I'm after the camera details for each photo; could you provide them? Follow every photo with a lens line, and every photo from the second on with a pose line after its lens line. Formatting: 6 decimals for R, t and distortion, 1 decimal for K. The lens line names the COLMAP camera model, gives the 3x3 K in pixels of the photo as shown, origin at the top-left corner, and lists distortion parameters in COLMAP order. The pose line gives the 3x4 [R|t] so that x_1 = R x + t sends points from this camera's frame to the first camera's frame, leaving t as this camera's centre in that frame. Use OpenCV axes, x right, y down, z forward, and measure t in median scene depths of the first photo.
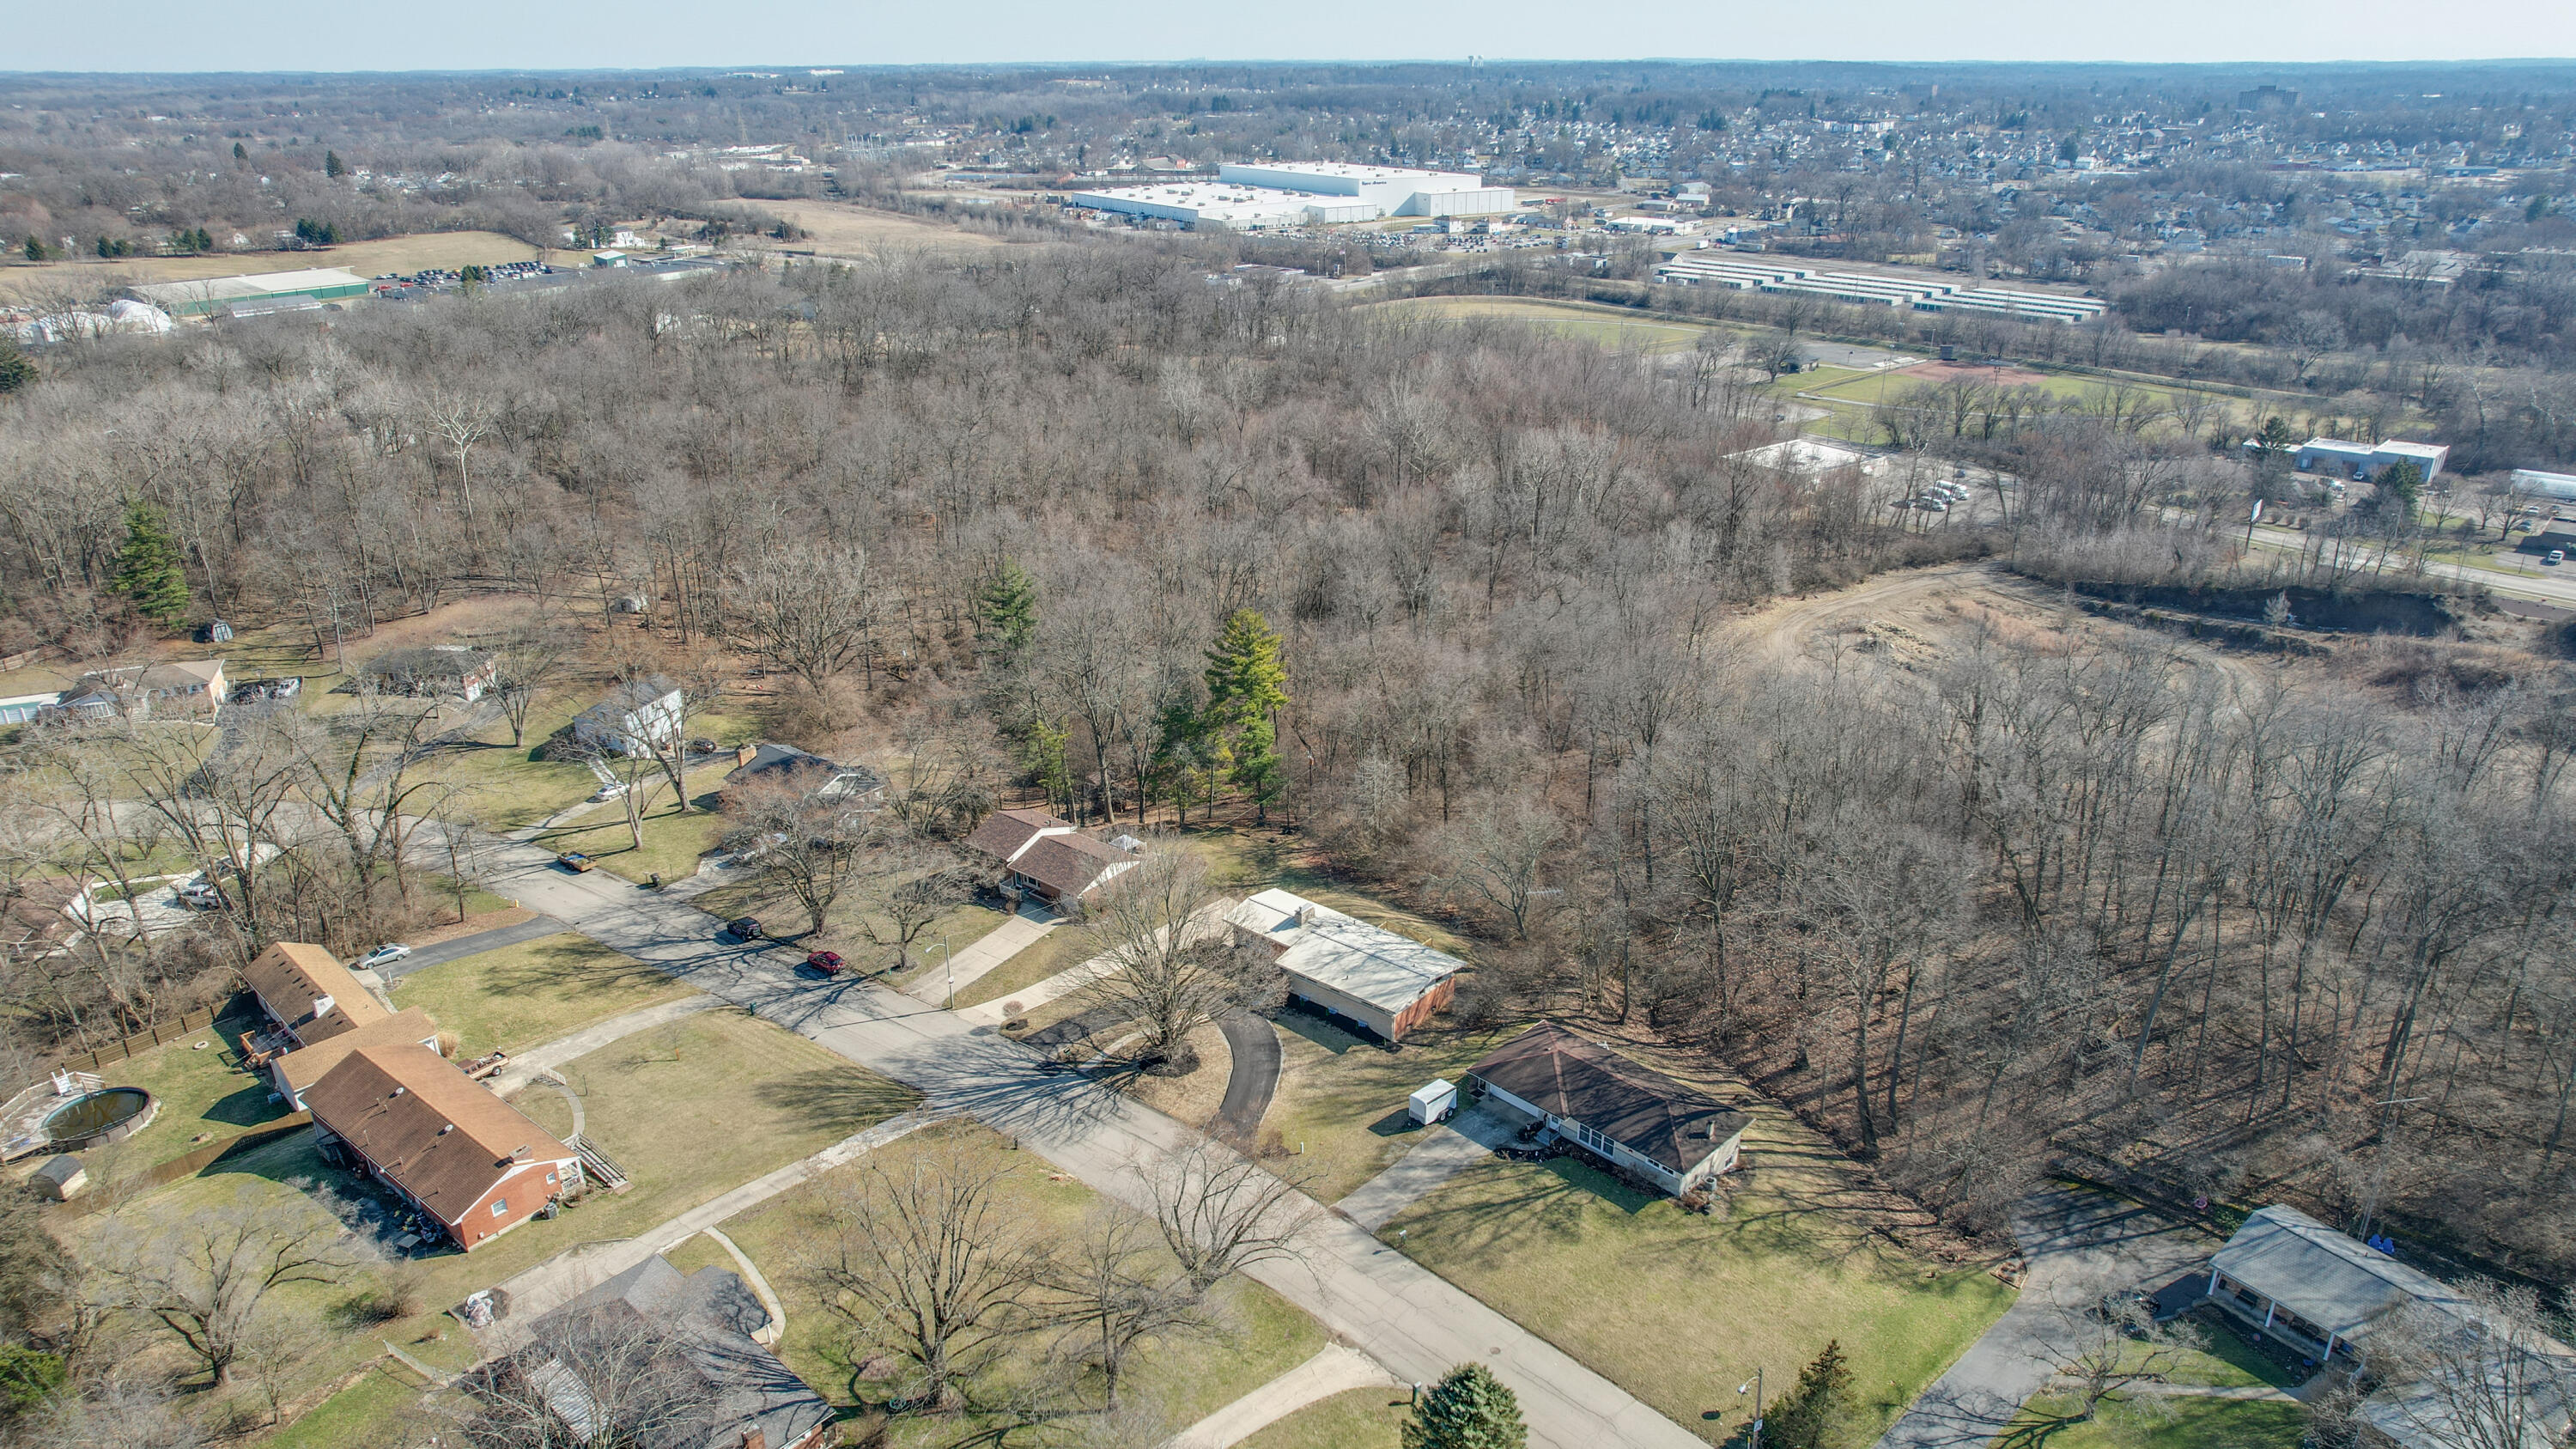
lens RADIAL K [[1660.6, 0, 1288.0], [0, 1660.6, 724.5], [0, 0, 1]] dist [-0.085050, 0.078565]
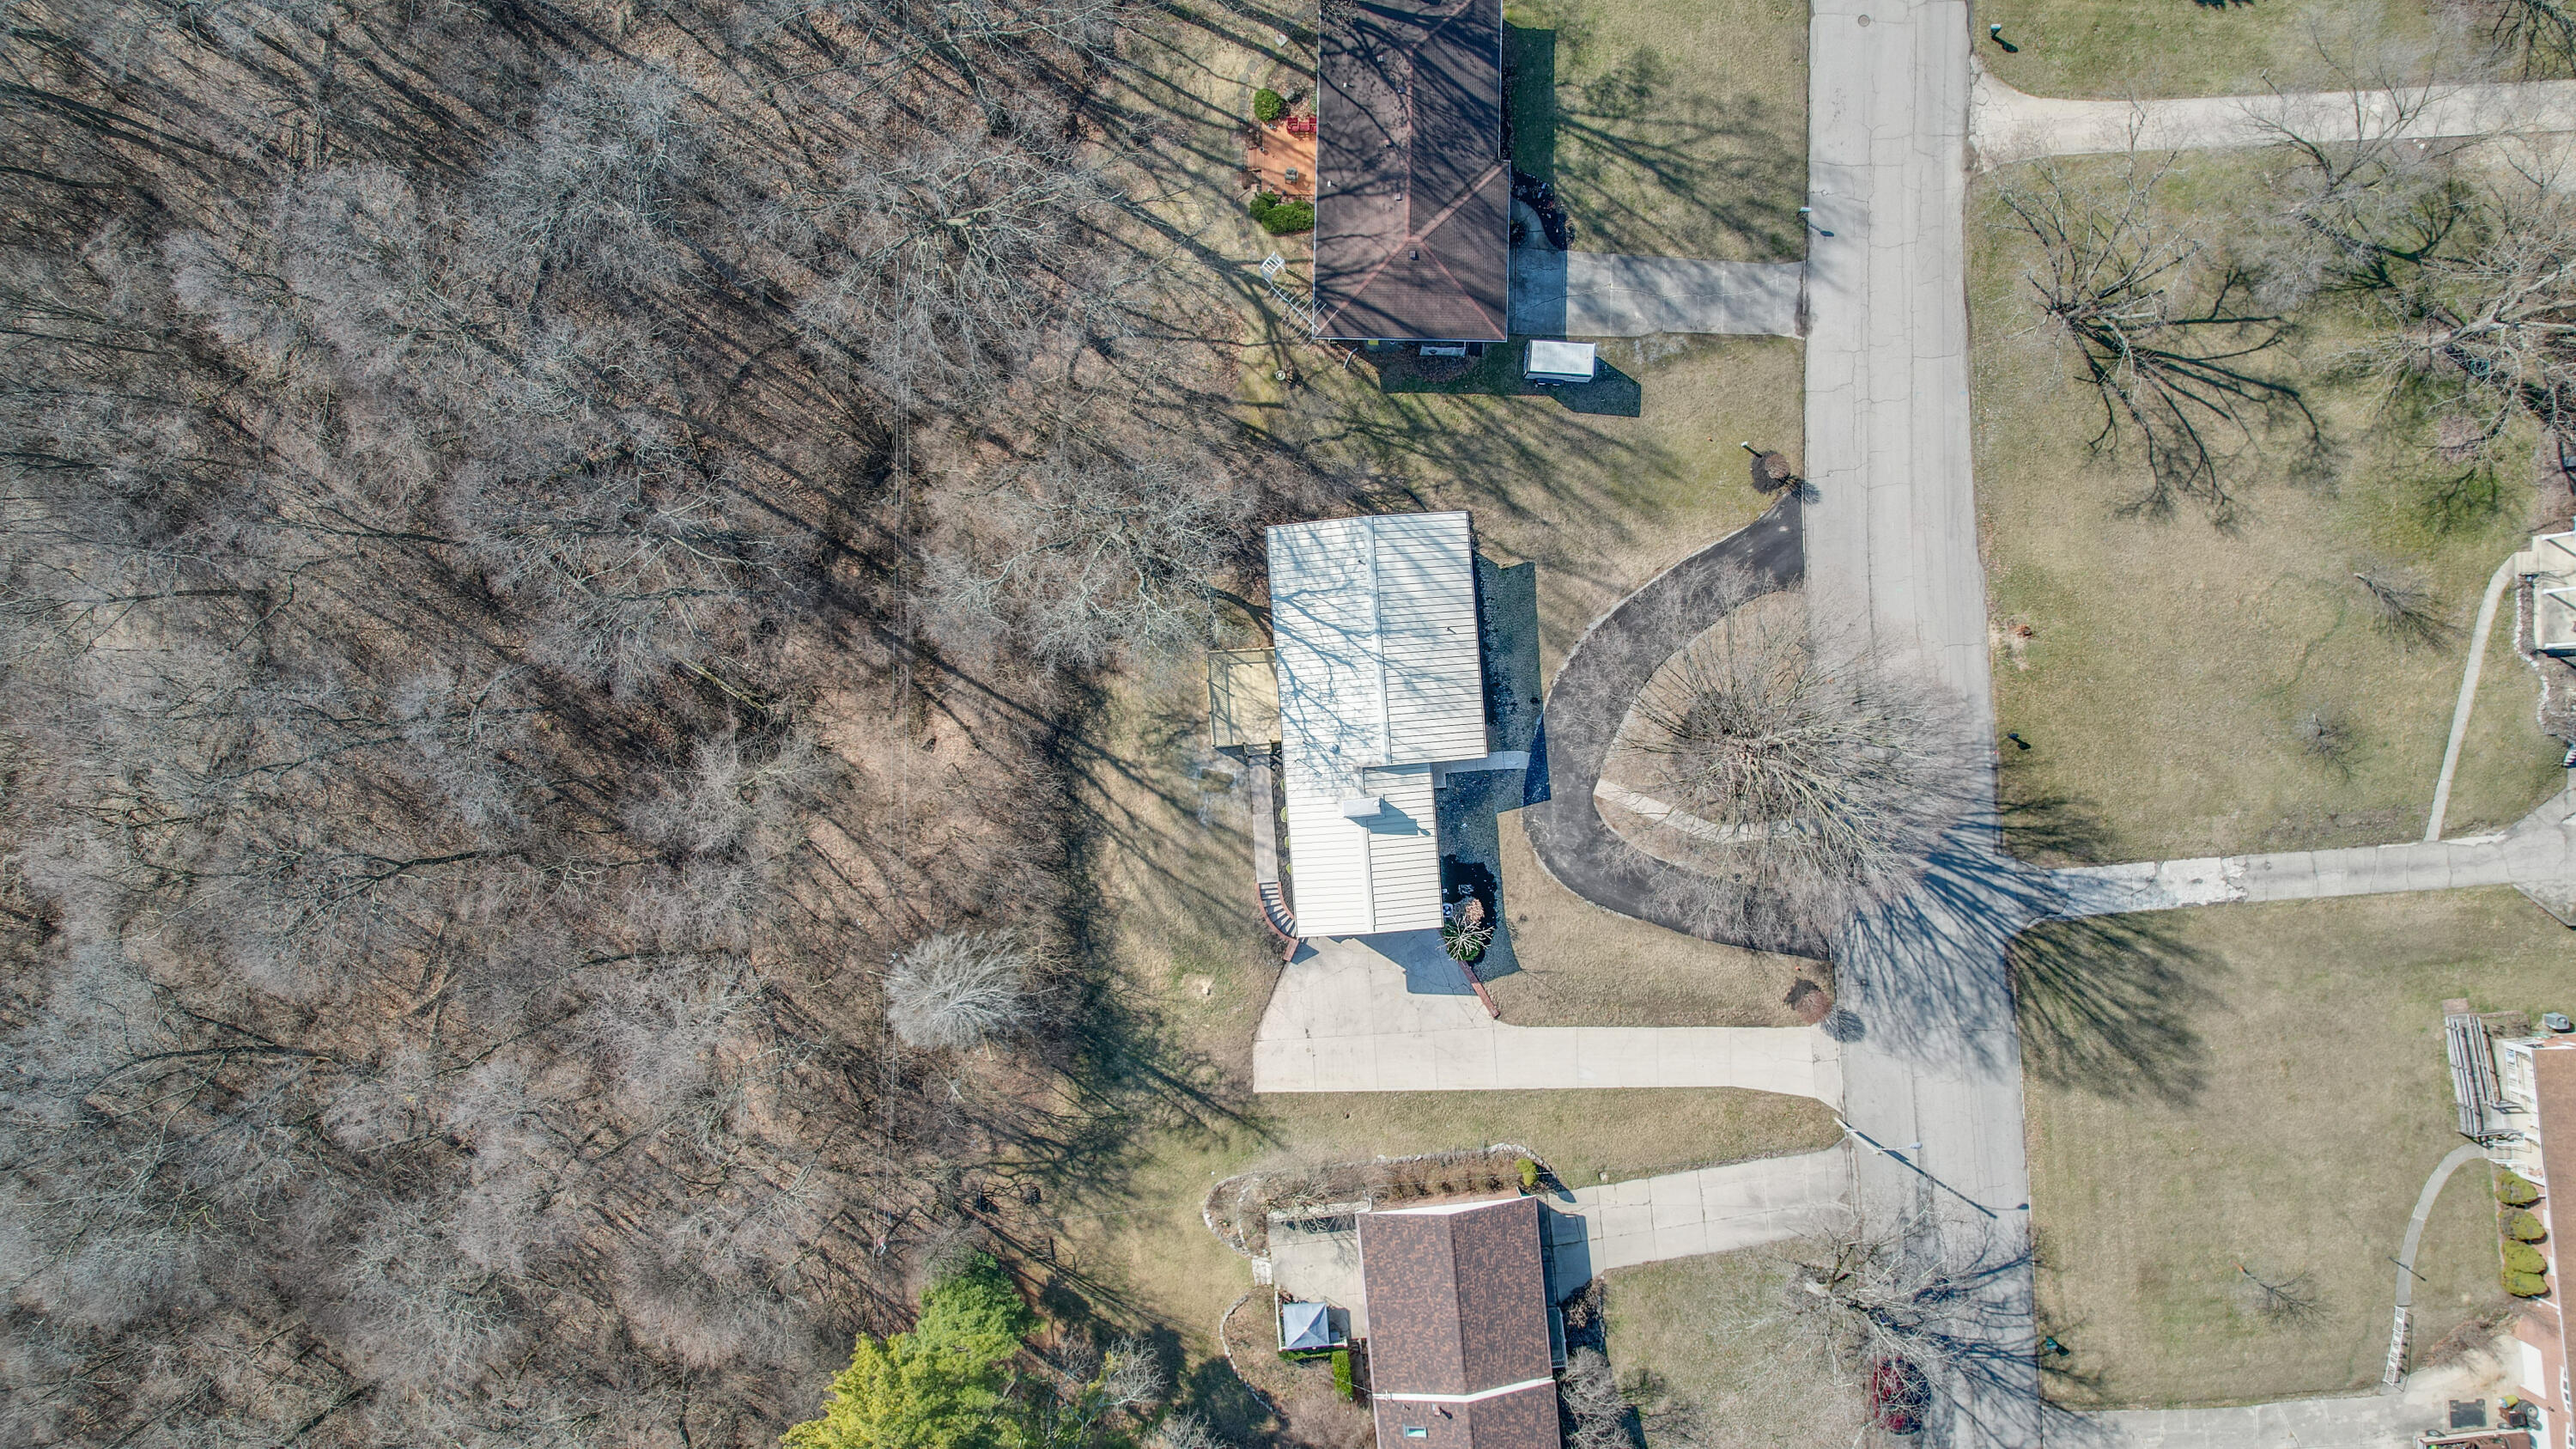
lens RADIAL K [[1667.0, 0, 1275.8], [0, 1667.0, 716.4], [0, 0, 1]] dist [-0.072922, 0.082725]
pose [[-0.698295, -0.715810, 0.000072, 0.045855], [0.275159, -0.268333, 0.923193, -0.351952], [-0.660812, 0.644681, 0.384337, 0.654118]]
